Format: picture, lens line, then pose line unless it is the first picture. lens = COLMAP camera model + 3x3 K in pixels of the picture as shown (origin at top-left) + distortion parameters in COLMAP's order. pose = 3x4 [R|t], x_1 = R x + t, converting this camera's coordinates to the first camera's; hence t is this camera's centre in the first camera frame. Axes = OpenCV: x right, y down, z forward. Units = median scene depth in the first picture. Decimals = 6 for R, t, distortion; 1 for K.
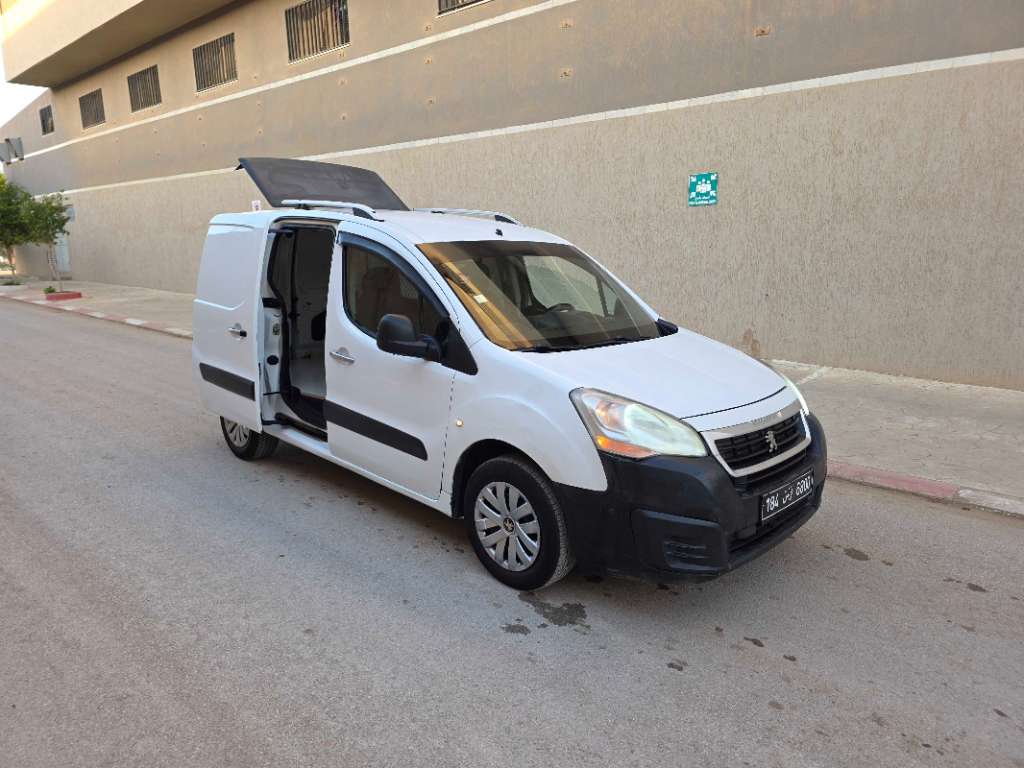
lens RADIAL K [[682.7, 0, 512.0], [0, 682.7, 384.0], [0, 0, 1]] dist [0.058426, -0.052437]
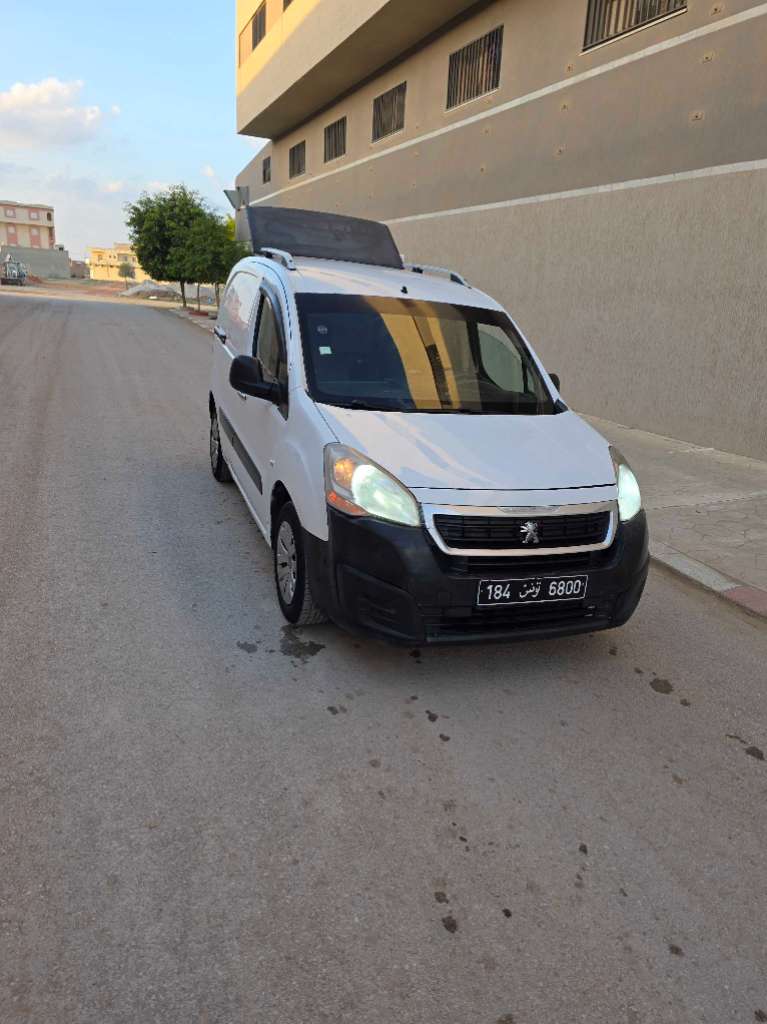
lens RADIAL K [[706.5, 0, 383.5], [0, 706.5, 512.0], [0, 0, 1]] dist [0.071879, -0.066090]
pose [[0.908209, 0.189185, -0.373317, 0.410643], [-0.159607, 0.981153, 0.108922, -0.013708], [0.386888, -0.039340, 0.921287, 0.020192]]
